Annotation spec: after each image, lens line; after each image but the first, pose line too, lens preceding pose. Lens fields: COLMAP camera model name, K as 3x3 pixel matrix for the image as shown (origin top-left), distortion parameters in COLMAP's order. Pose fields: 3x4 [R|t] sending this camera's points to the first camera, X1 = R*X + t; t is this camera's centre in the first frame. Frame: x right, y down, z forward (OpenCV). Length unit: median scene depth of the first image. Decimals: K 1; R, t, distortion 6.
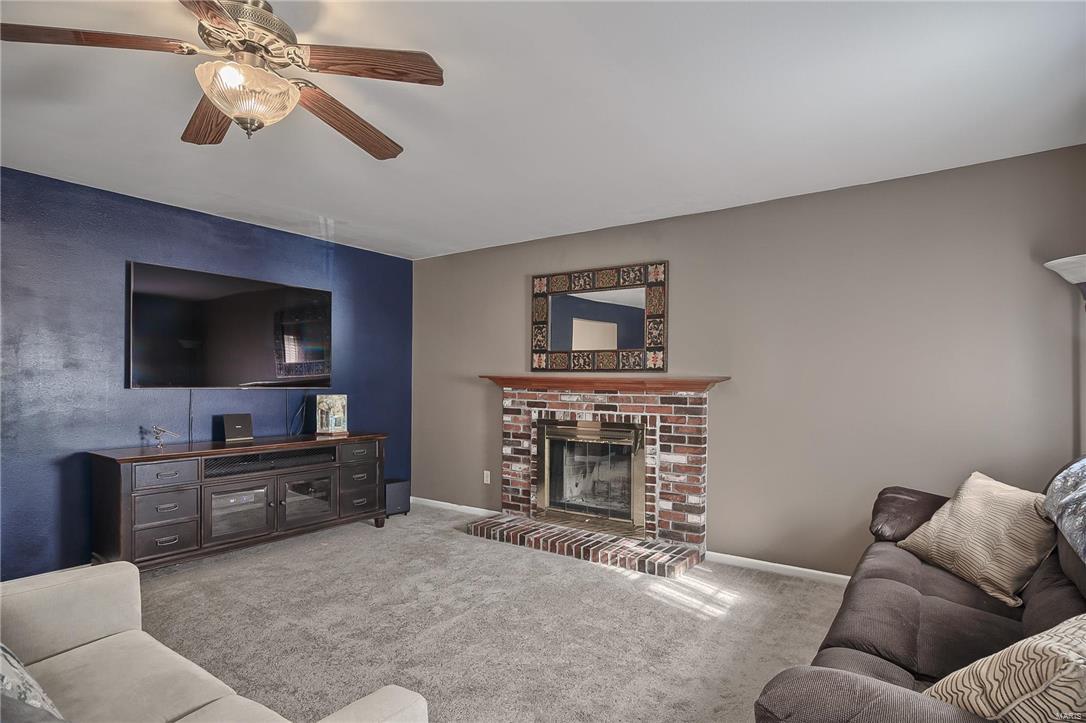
lens RADIAL K [[547.9, 0, 544.4], [0, 547.9, 398.2], [0, 0, 1]] dist [0.000755, 0.000138]
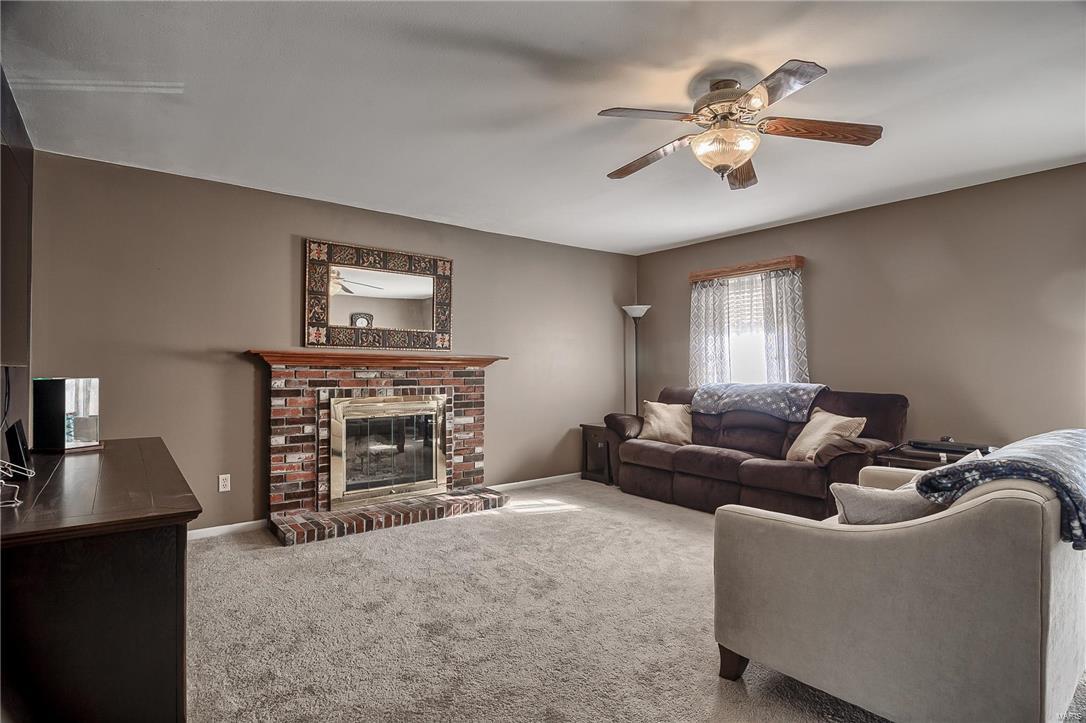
lens RADIAL K [[560.3, 0, 545.2], [0, 560.3, 371.2], [0, 0, 1]] dist [-0.001135, -0.000165]
pose [[0.302954, -0.018416, 0.952827, -0.866462], [0.023570, 0.999652, 0.011826, -0.012079], [-0.952714, 0.018875, 0.303283, 0.407548]]
